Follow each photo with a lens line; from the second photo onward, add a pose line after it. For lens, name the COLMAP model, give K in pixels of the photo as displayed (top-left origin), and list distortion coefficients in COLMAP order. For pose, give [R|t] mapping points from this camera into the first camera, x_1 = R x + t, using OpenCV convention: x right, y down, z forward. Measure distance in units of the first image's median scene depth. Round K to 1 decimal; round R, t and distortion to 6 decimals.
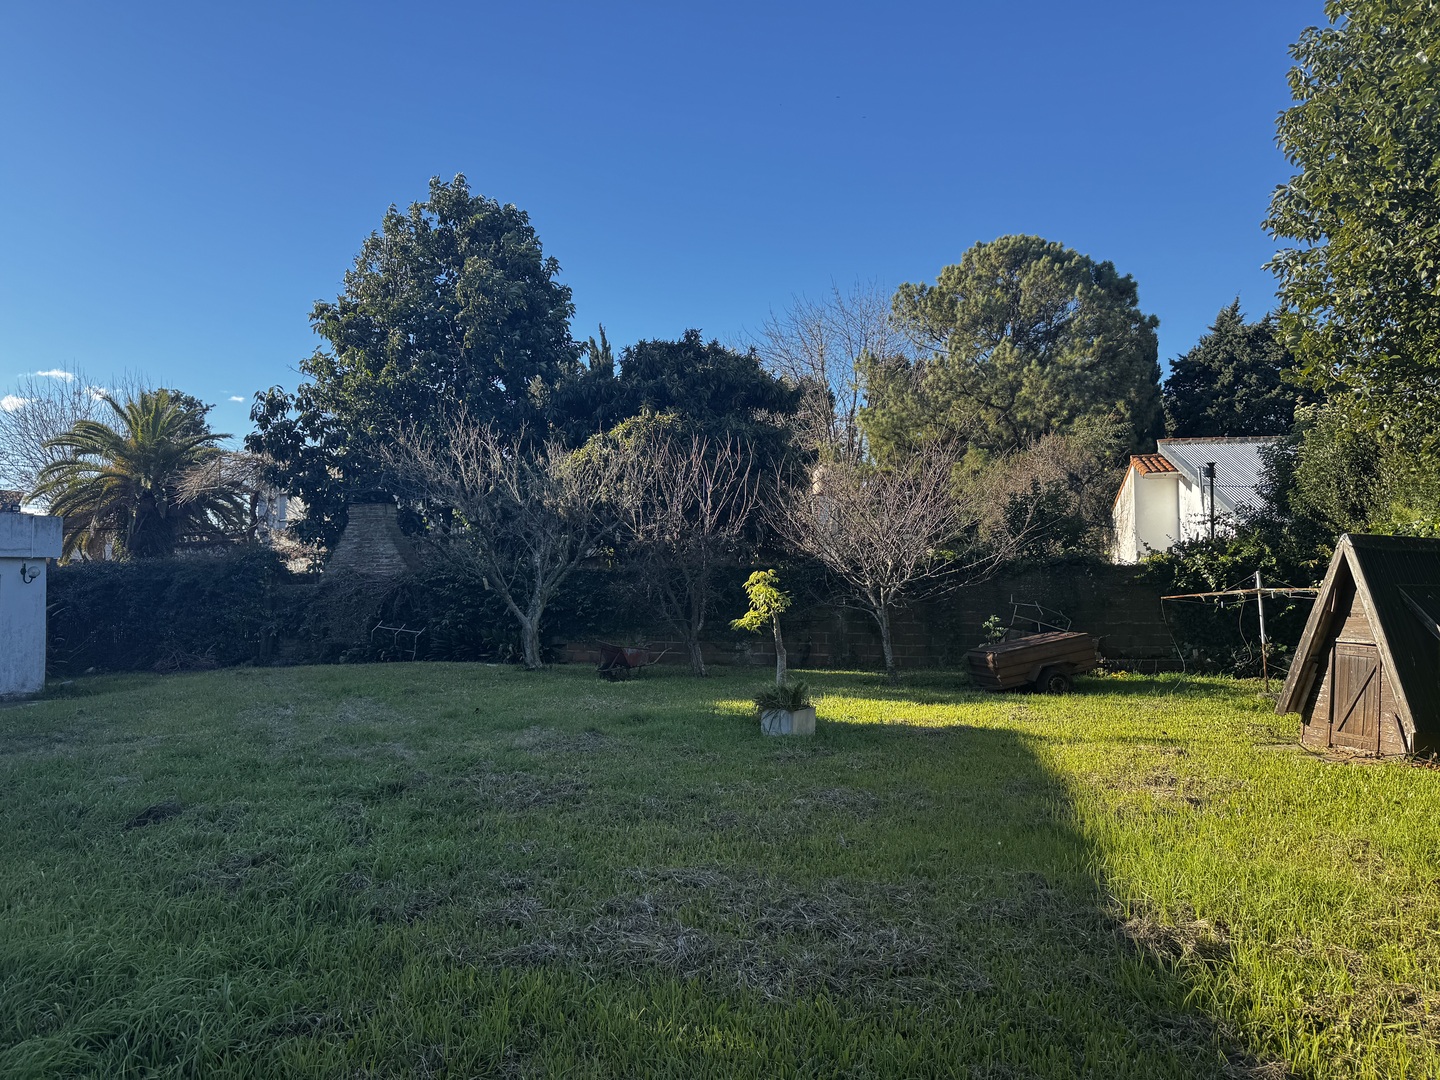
lens RADIAL K [[965.4, 0, 732.9], [0, 965.4, 541.1], [0, 0, 1]] dist [0.025975, -0.059264]
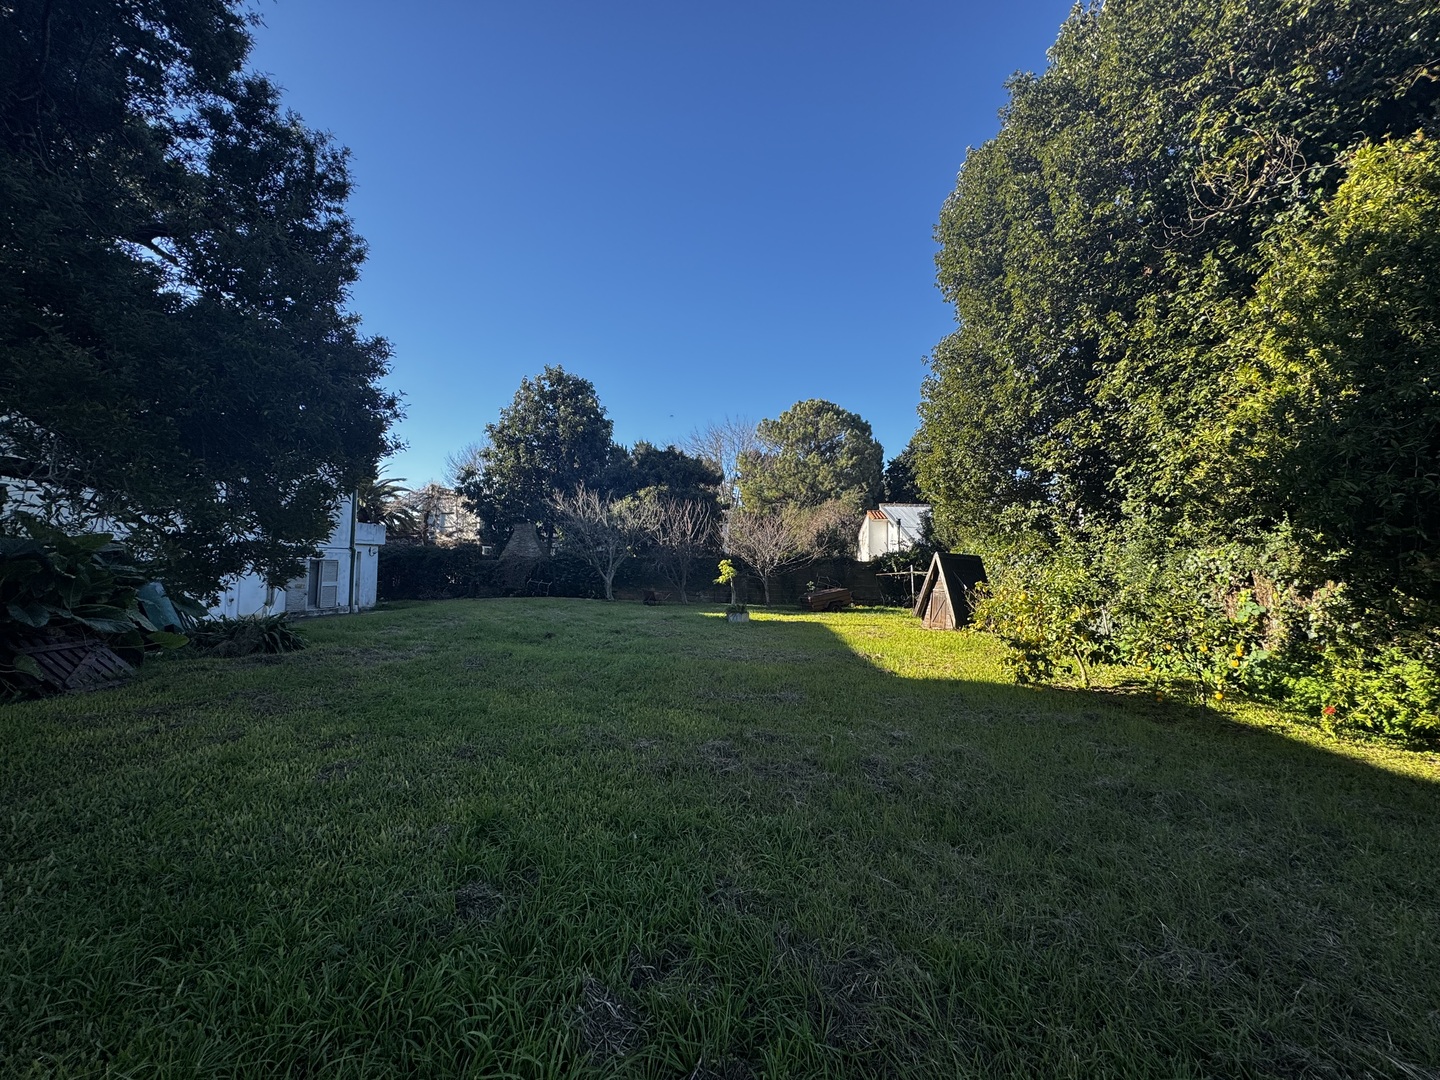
lens RADIAL K [[570.7, 0, 717.1], [0, 570.7, 539.7], [0, 0, 1]] dist [-0.025161, 0.000027]
pose [[0.991012, 0.031229, 0.130076, -0.129703], [-0.030823, 0.999512, -0.005135, -0.010052], [-0.130173, 0.001079, 0.991491, -0.329209]]
